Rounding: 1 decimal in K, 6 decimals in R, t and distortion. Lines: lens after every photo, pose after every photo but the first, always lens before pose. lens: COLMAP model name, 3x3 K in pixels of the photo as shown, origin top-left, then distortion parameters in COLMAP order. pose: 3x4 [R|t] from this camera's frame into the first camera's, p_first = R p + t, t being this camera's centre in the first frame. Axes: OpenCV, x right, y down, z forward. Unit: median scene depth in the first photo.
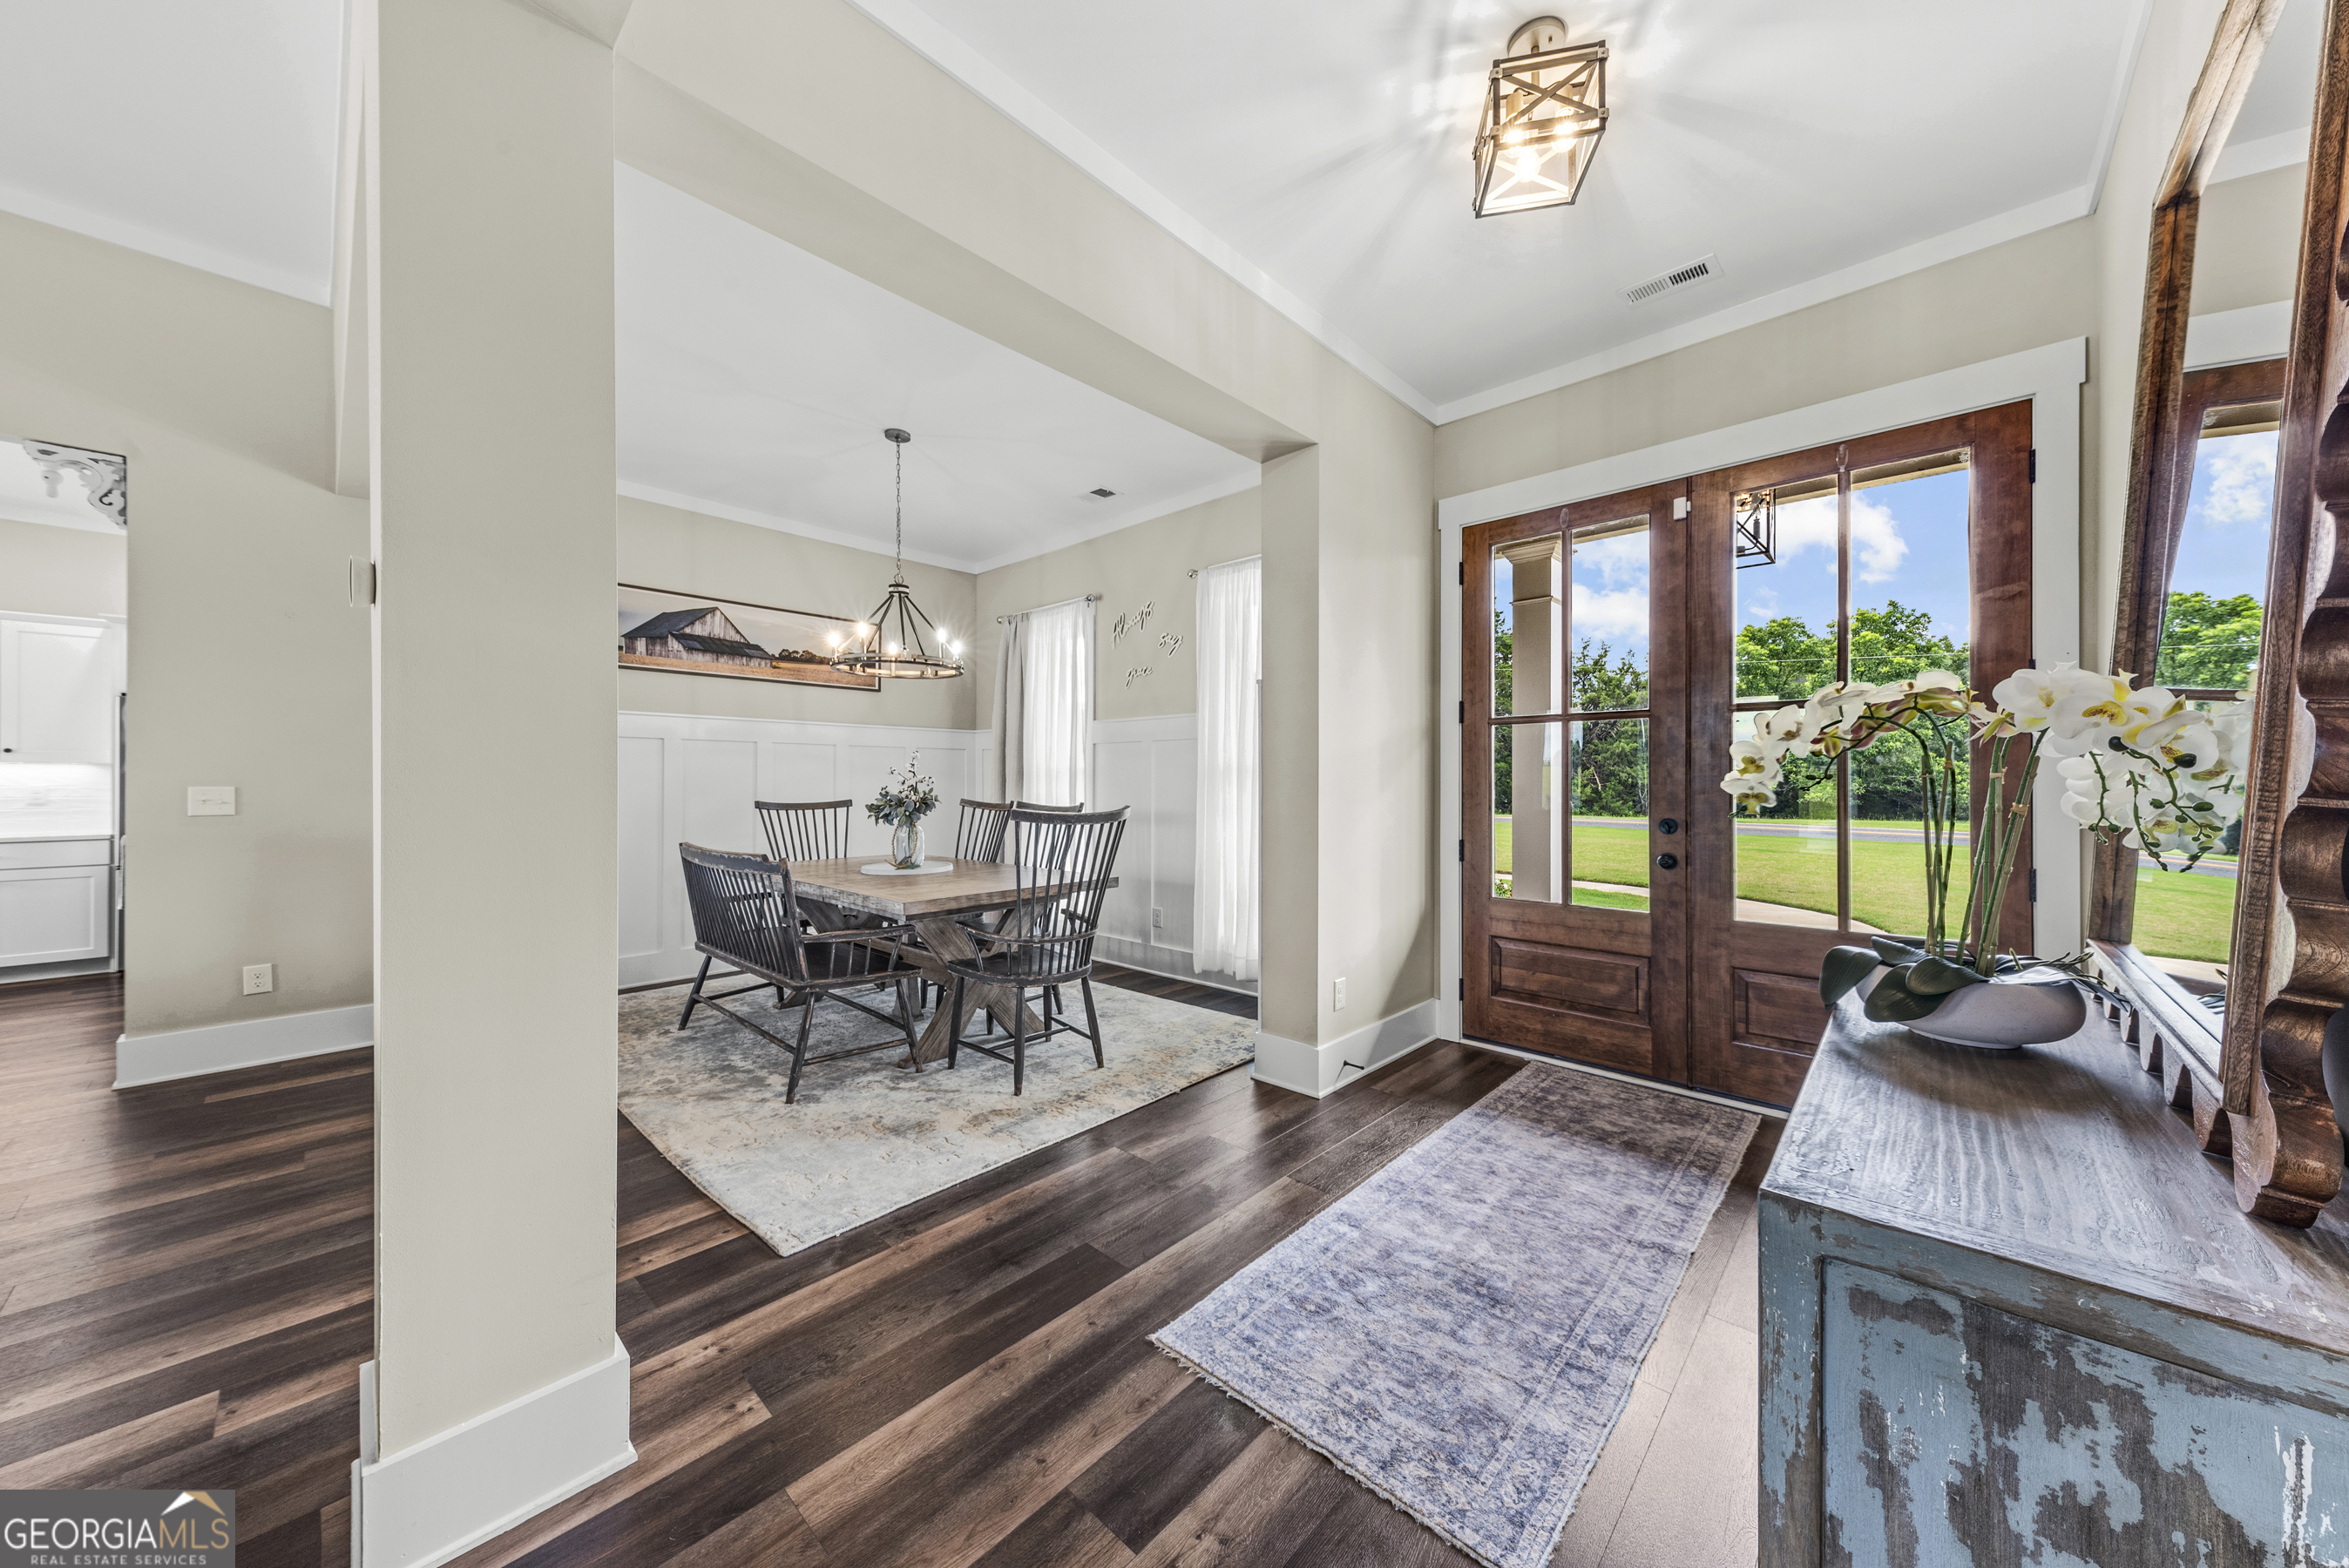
lens RADIAL K [[793.0, 0, 1174.3], [0, 793.0, 774.5], [0, 0, 1]] dist [0.034283, -0.008110]
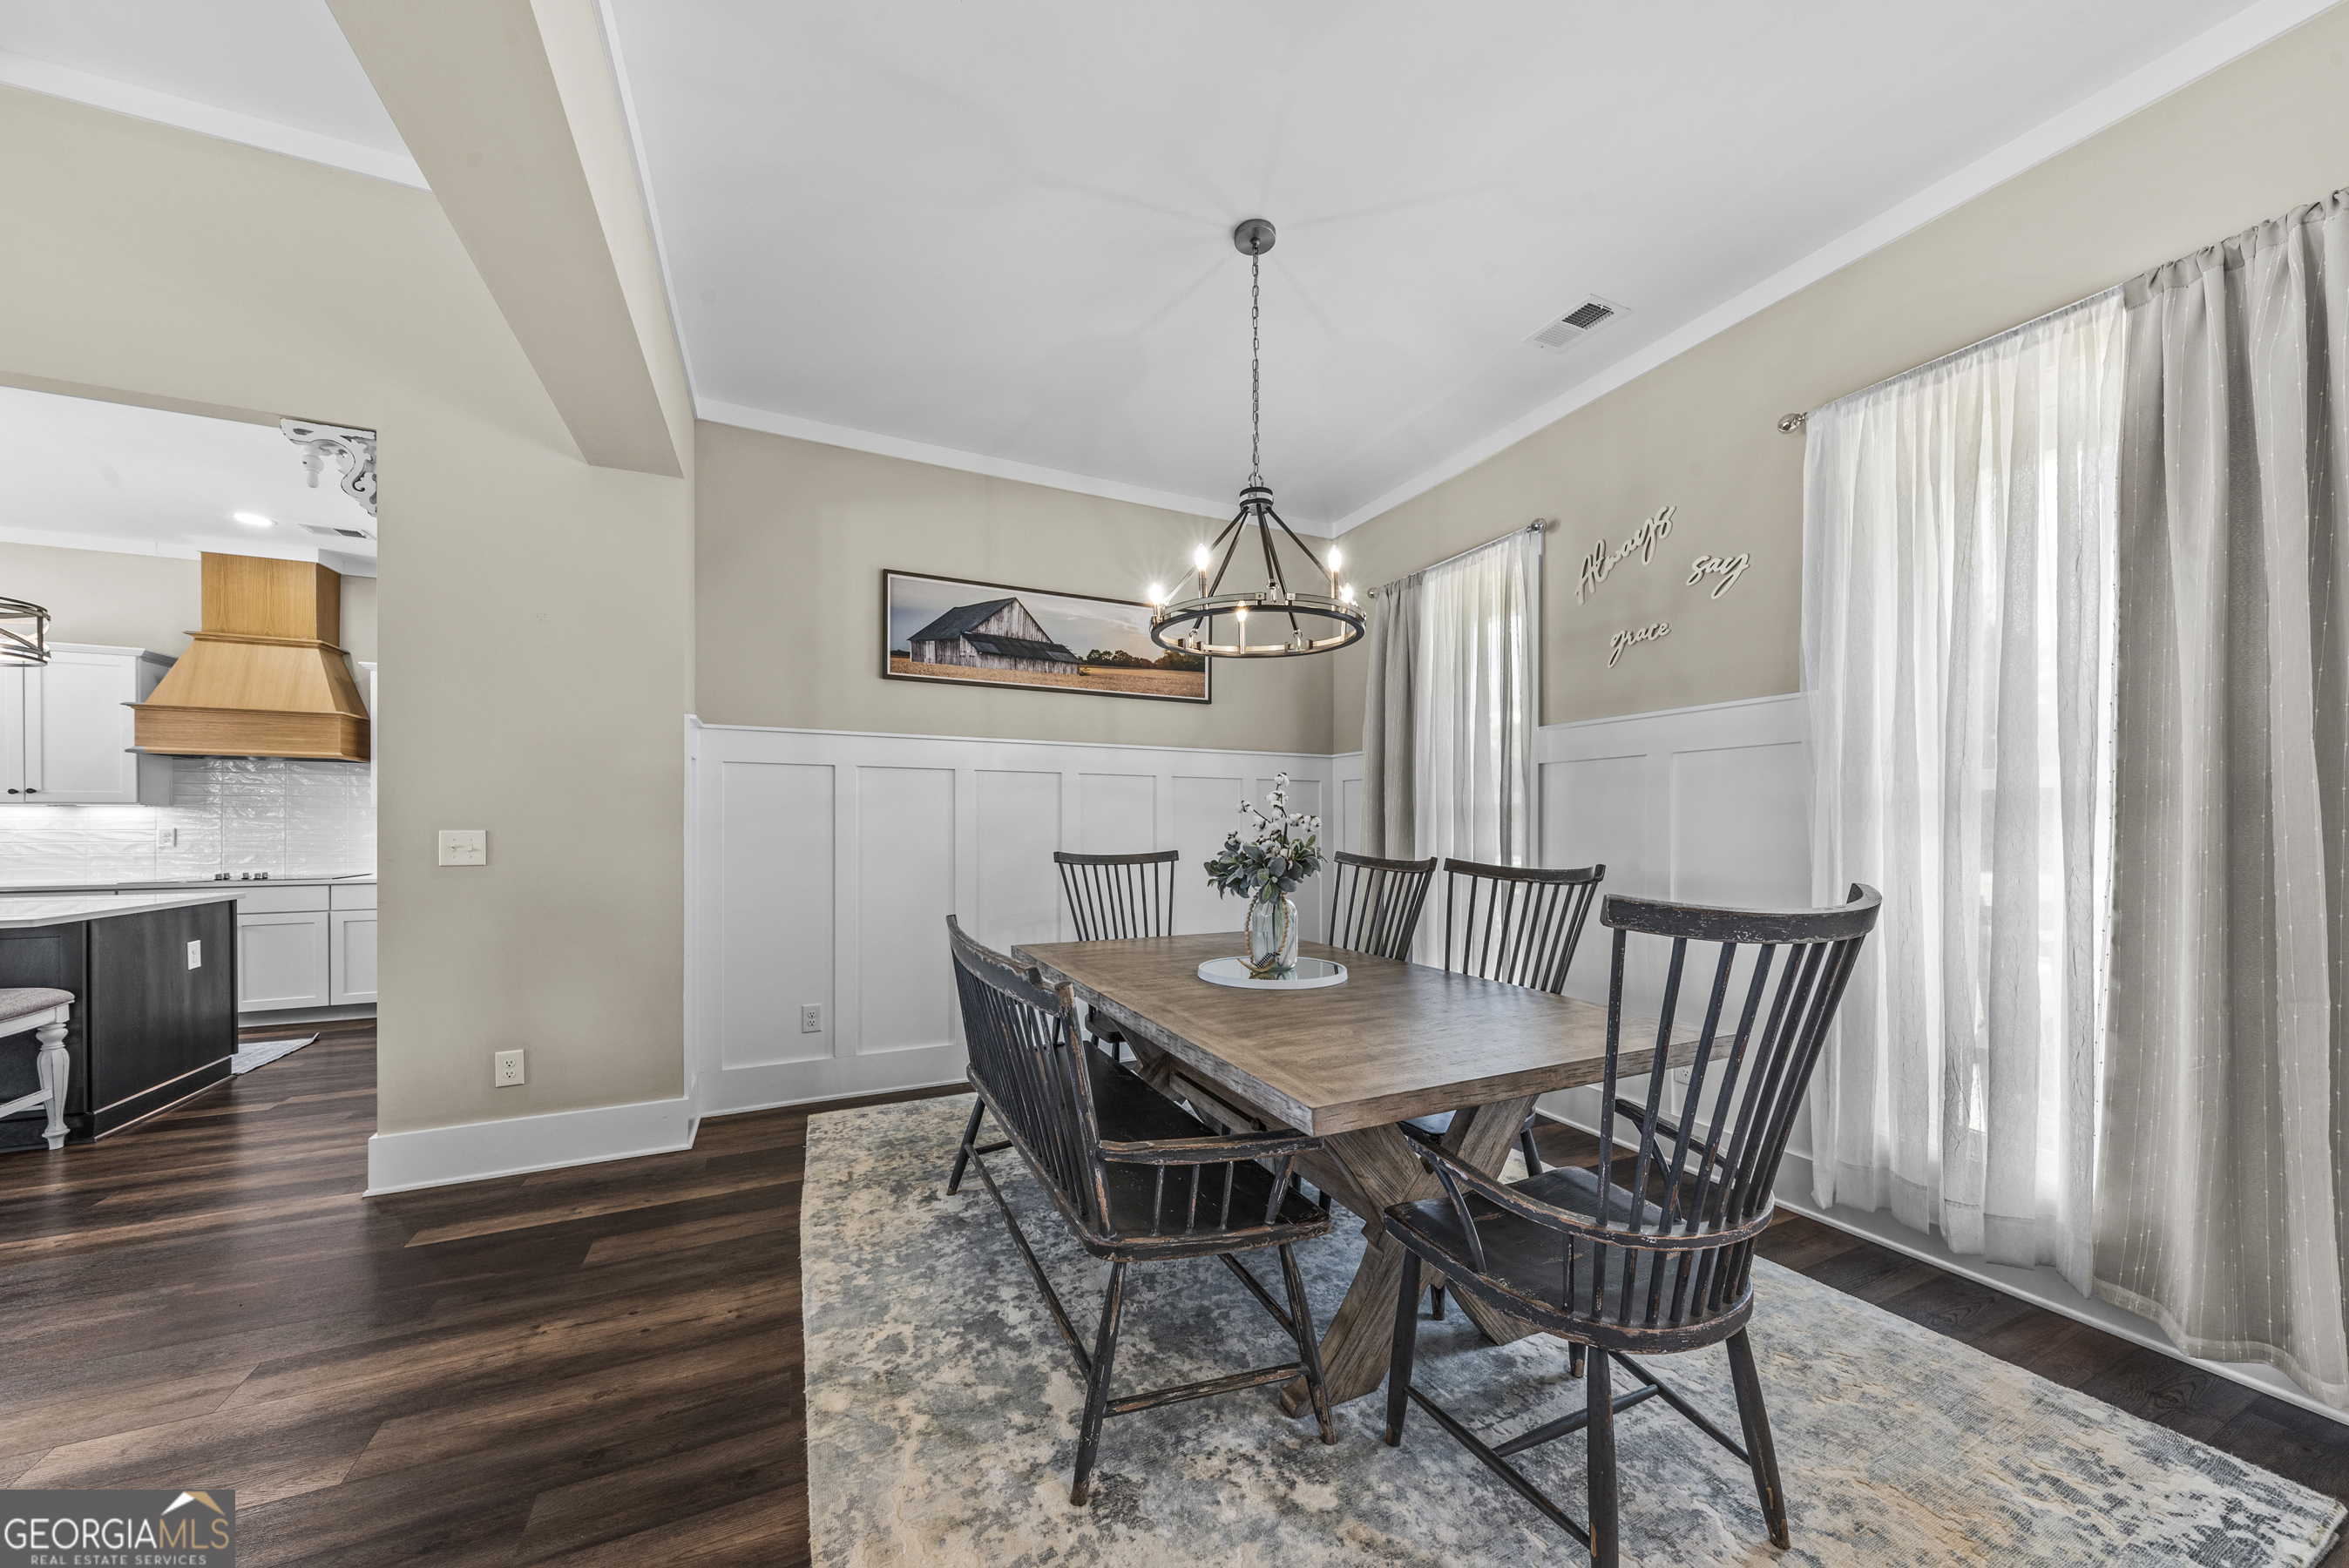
lens RADIAL K [[815.1, 0, 1203.4], [0, 815.1, 826.4], [0, 0, 1]] dist [-0.000197, -0.000026]
pose [[0.942894, 0.000471, -0.333094, -0.169945], [0.002351, 0.999965, 0.008068, 0.005104], [0.333086, -0.008390, 0.942859, 0.390478]]
